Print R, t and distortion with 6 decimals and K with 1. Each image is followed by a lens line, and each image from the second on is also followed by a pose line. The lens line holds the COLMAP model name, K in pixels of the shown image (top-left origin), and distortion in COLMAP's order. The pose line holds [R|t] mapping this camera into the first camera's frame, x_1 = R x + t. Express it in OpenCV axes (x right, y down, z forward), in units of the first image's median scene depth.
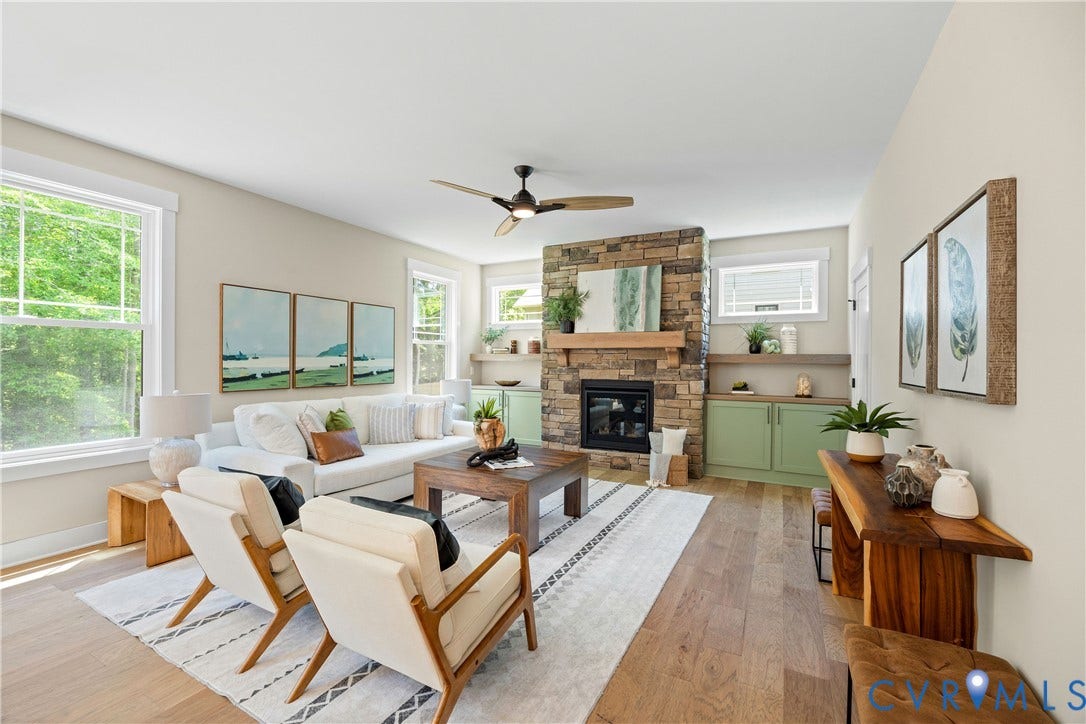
lens RADIAL K [[458.0, 0, 537.6], [0, 458.0, 361.9], [0, 0, 1]] dist [-0.004058, 0.002091]
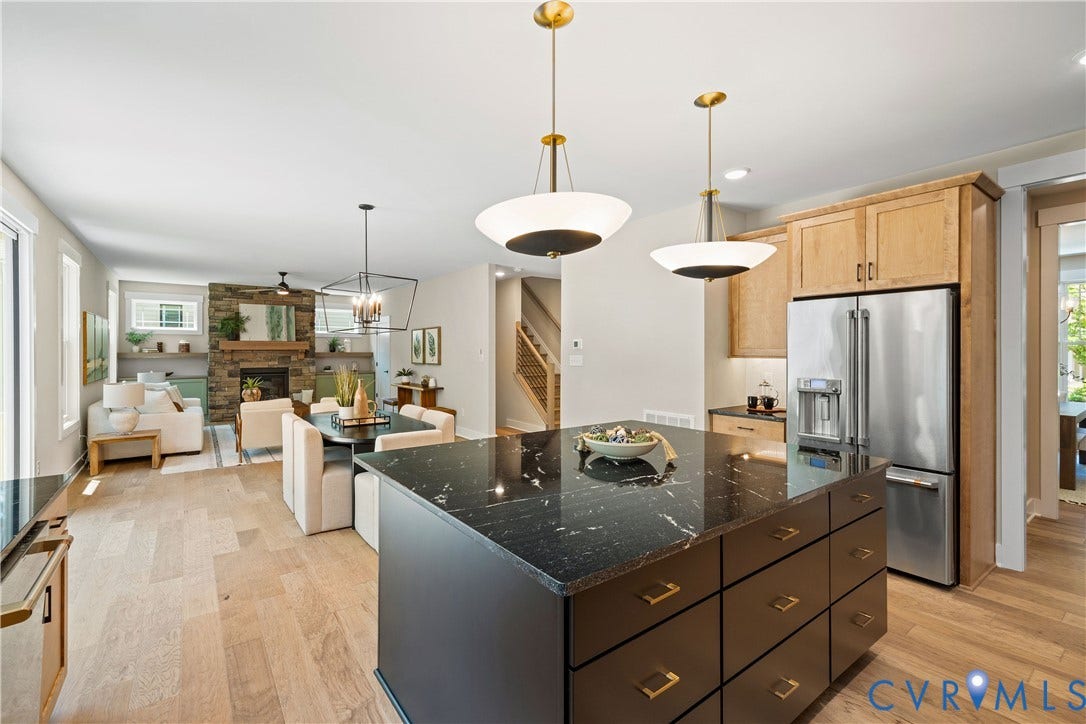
lens RADIAL K [[458.0, 0, 538.0], [0, 458.0, 355.0], [0, 0, 1]] dist [-0.004058, 0.002091]
pose [[0.407166, -0.015239, 0.913227, -1.075878], [0.004195, 0.999881, 0.014814, -0.033138], [-0.913345, -0.002201, 0.407182, -0.715531]]
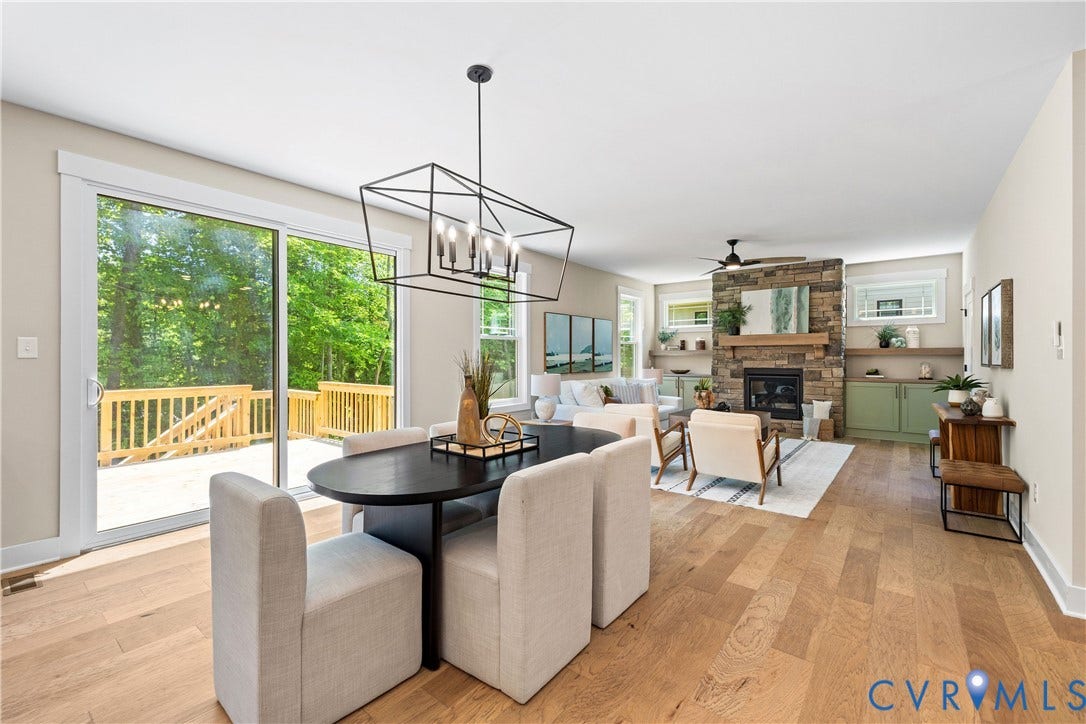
lens RADIAL K [[458.0, 0, 535.2], [0, 458.0, 357.1], [0, 0, 1]] dist [-0.004058, 0.002091]
pose [[0.981981, -0.009535, -0.188740, -0.296396], [0.009214, 0.999954, -0.002578, 0.003116], [0.188756, 0.000793, 0.982024, -0.545711]]
